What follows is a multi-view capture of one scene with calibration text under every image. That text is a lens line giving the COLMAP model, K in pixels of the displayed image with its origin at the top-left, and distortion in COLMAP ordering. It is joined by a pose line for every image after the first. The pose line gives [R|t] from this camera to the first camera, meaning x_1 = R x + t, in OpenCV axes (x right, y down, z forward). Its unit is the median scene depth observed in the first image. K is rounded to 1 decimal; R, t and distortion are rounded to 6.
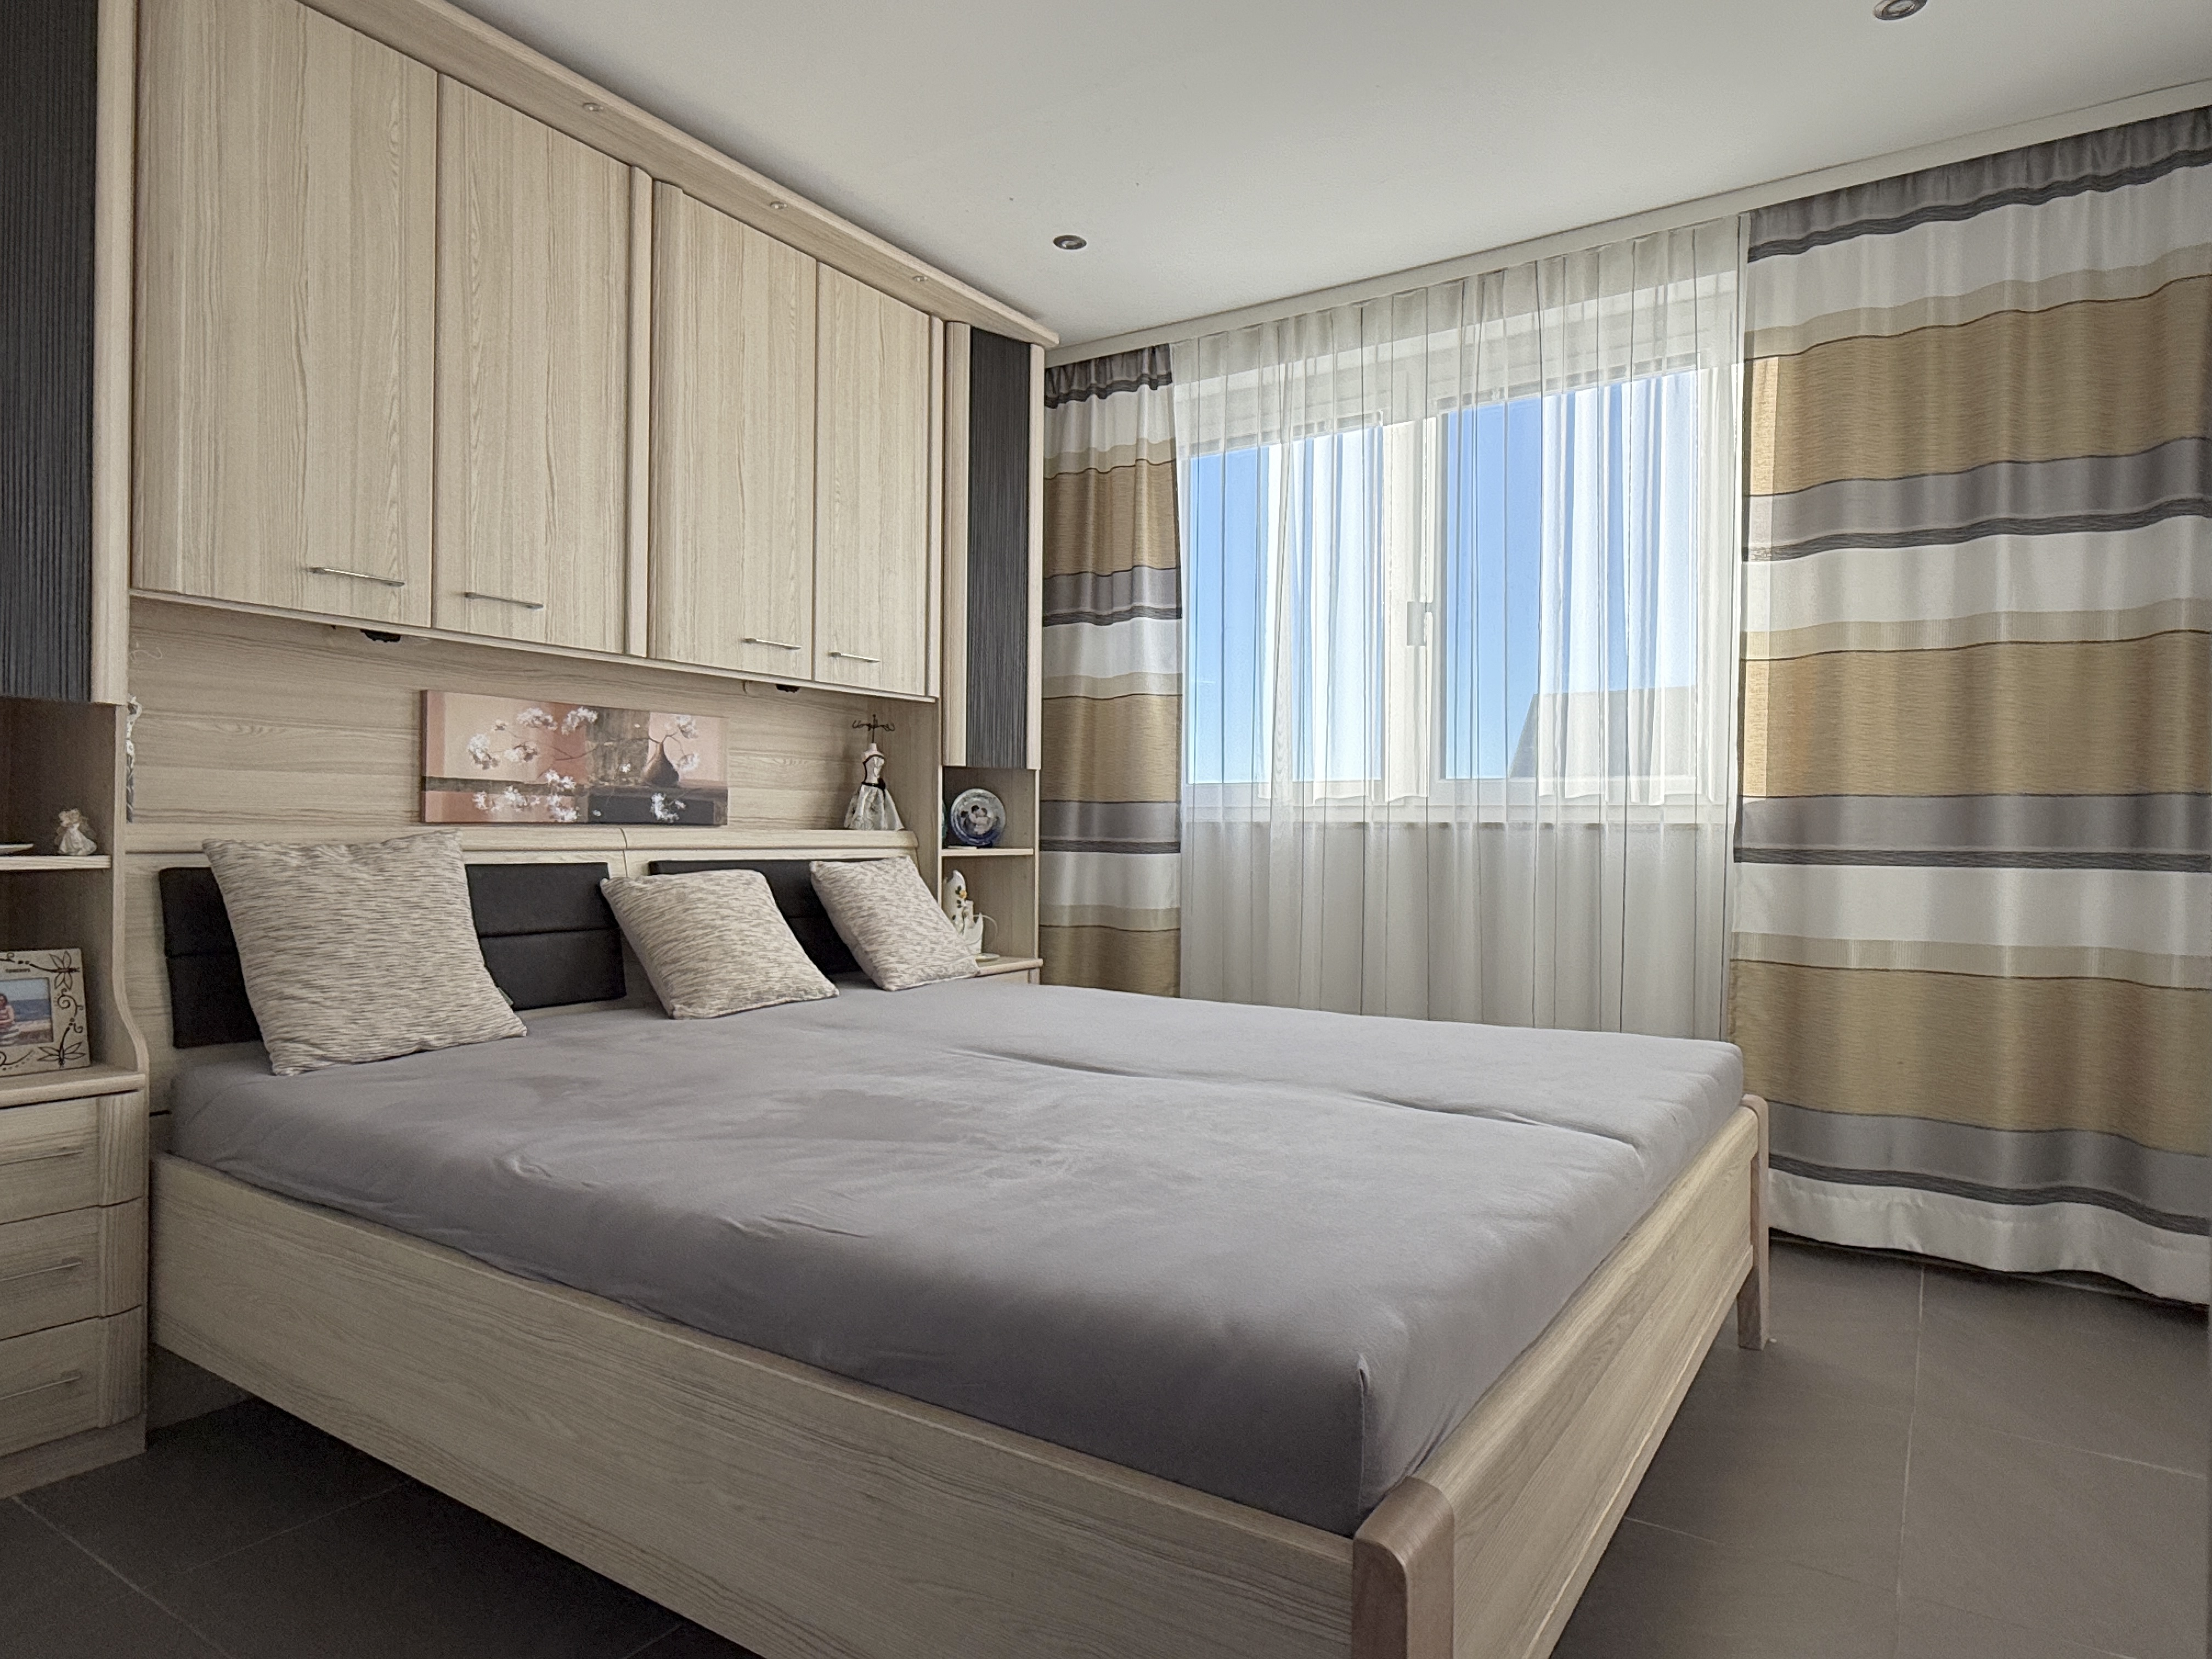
lens RADIAL K [[1326.0, 0, 1099.0], [0, 1326.0, 831.2], [0, 0, 1]] dist [0.002583, -0.000262]
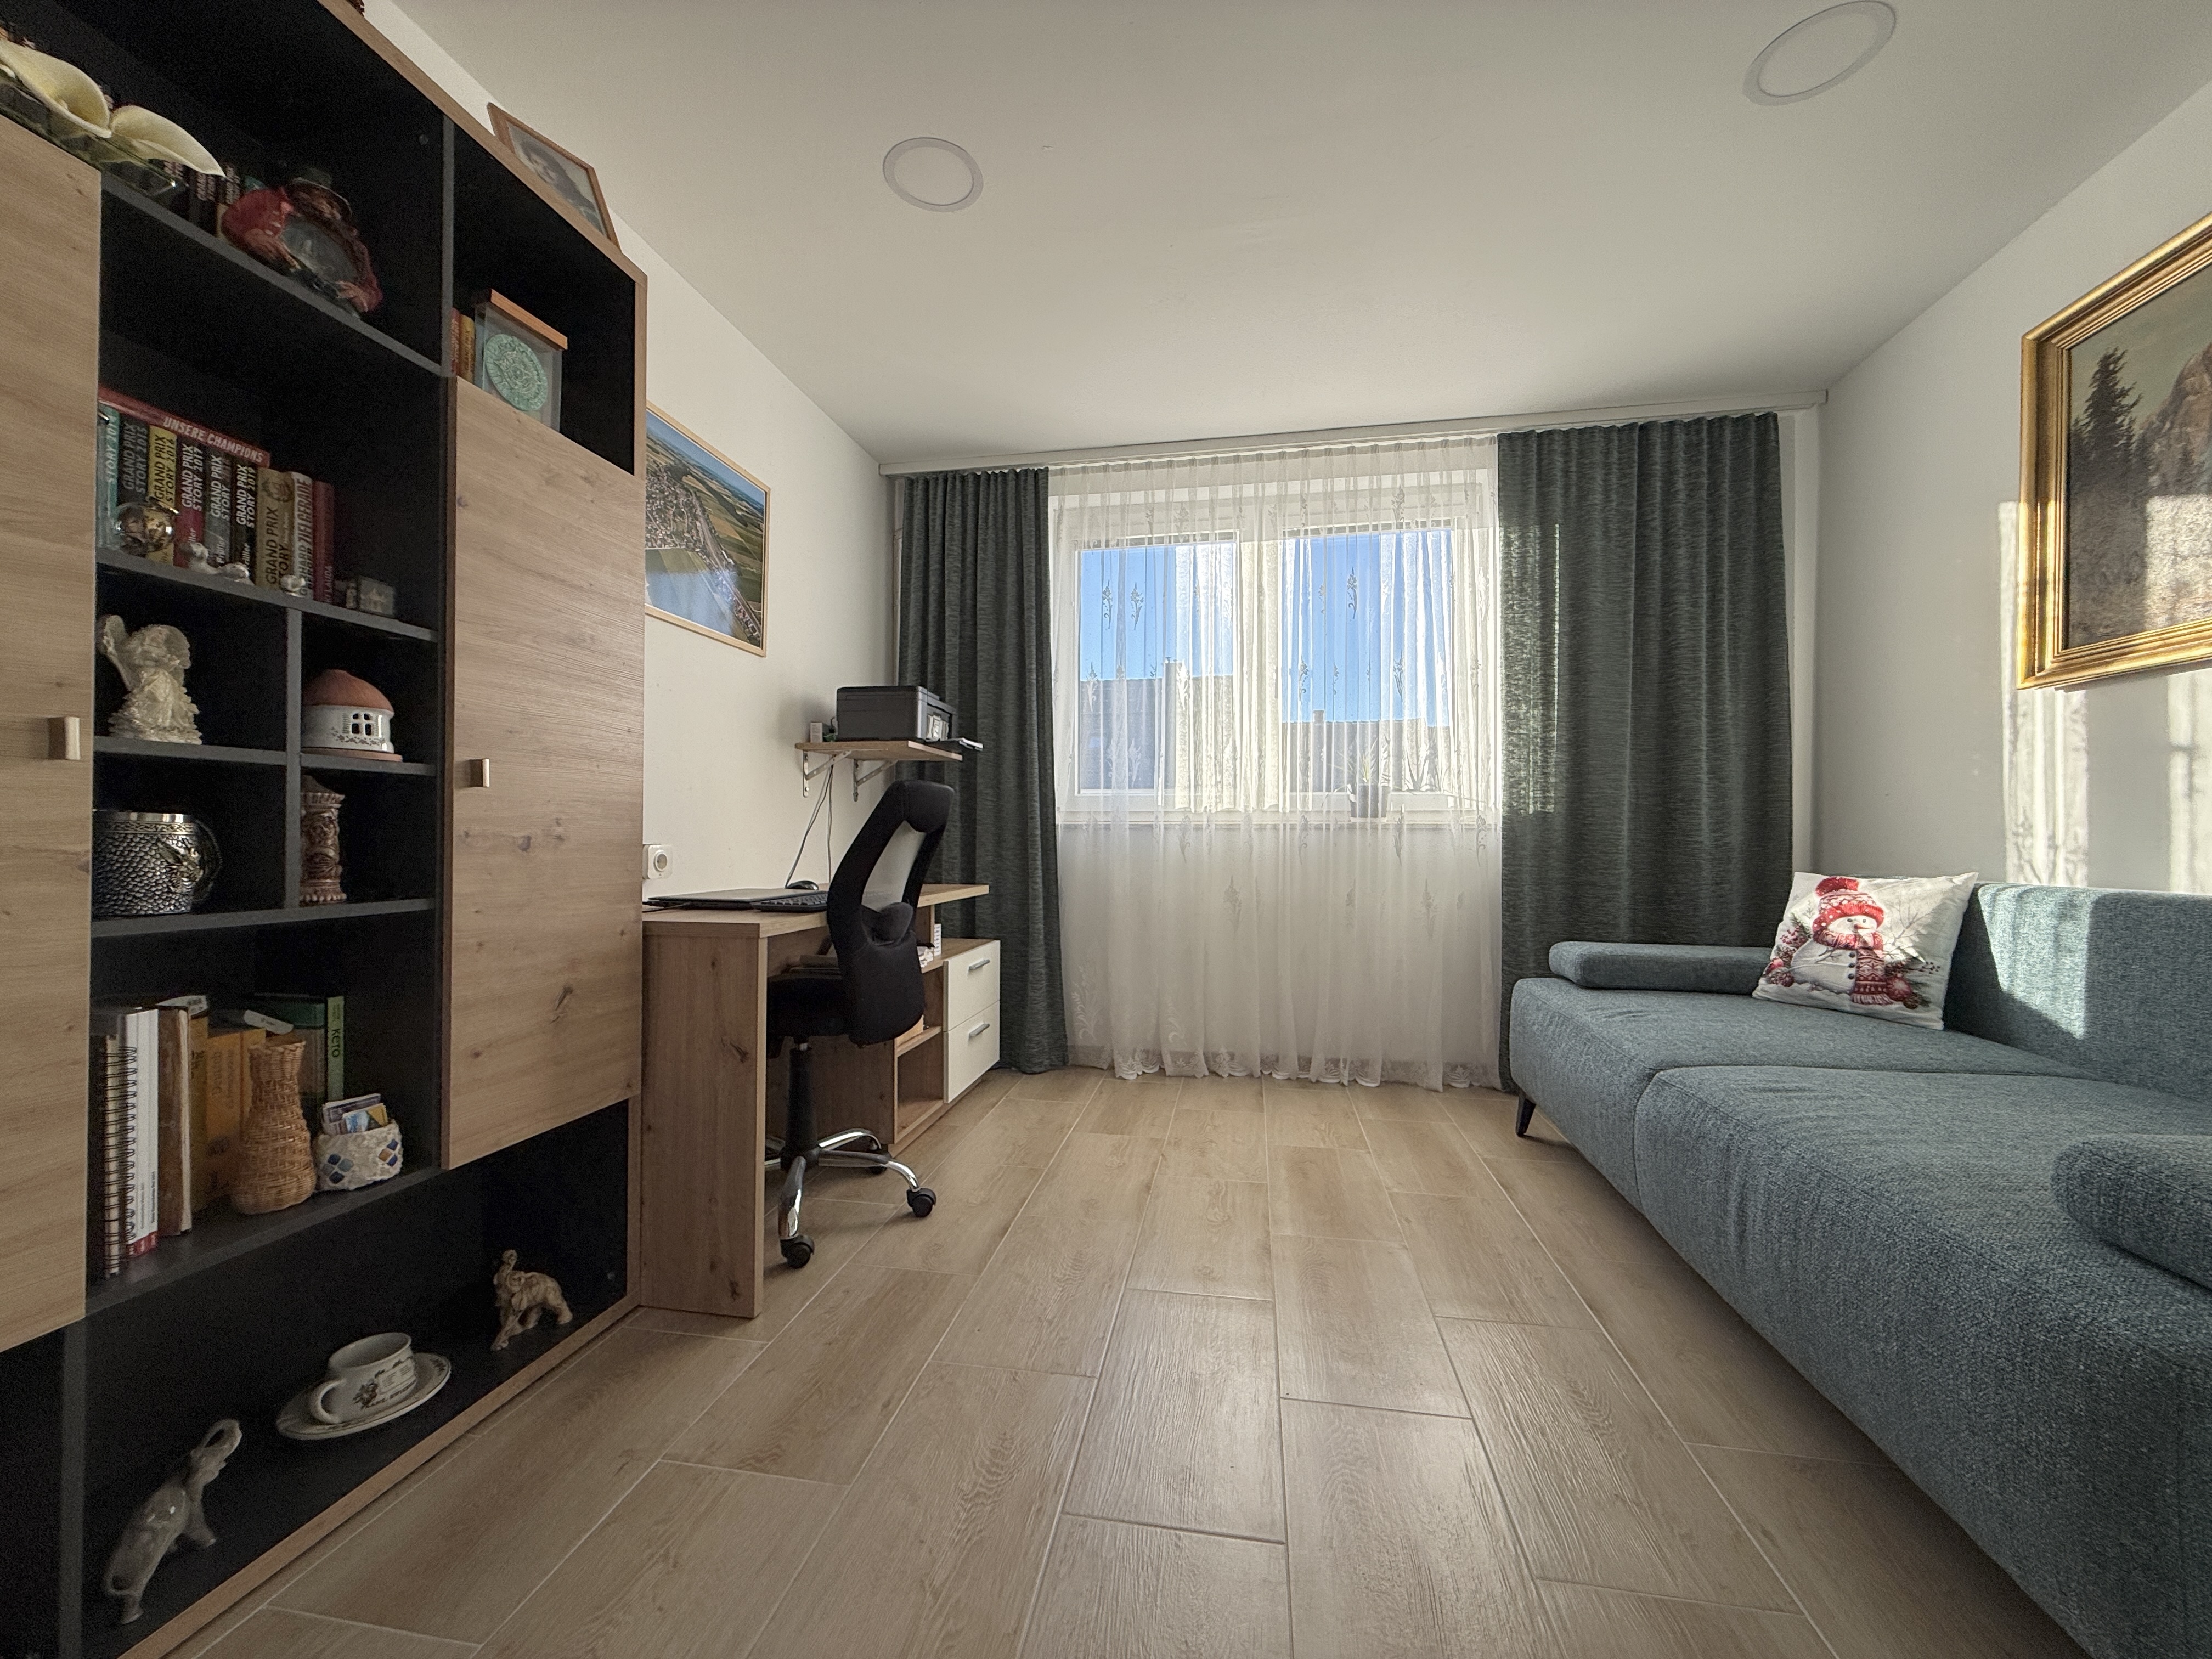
lens RADIAL K [[875.3, 0, 1107.5], [0, 875.3, 825.6], [0, 0, 1]] dist [0.001653, 0.000124]
pose [[0.913042, -0.004720, 0.407838, -0.325485], [0.005415, 0.999985, -0.000551, -0.004455], [-0.407829, 0.002711, 0.913054, 0.221151]]
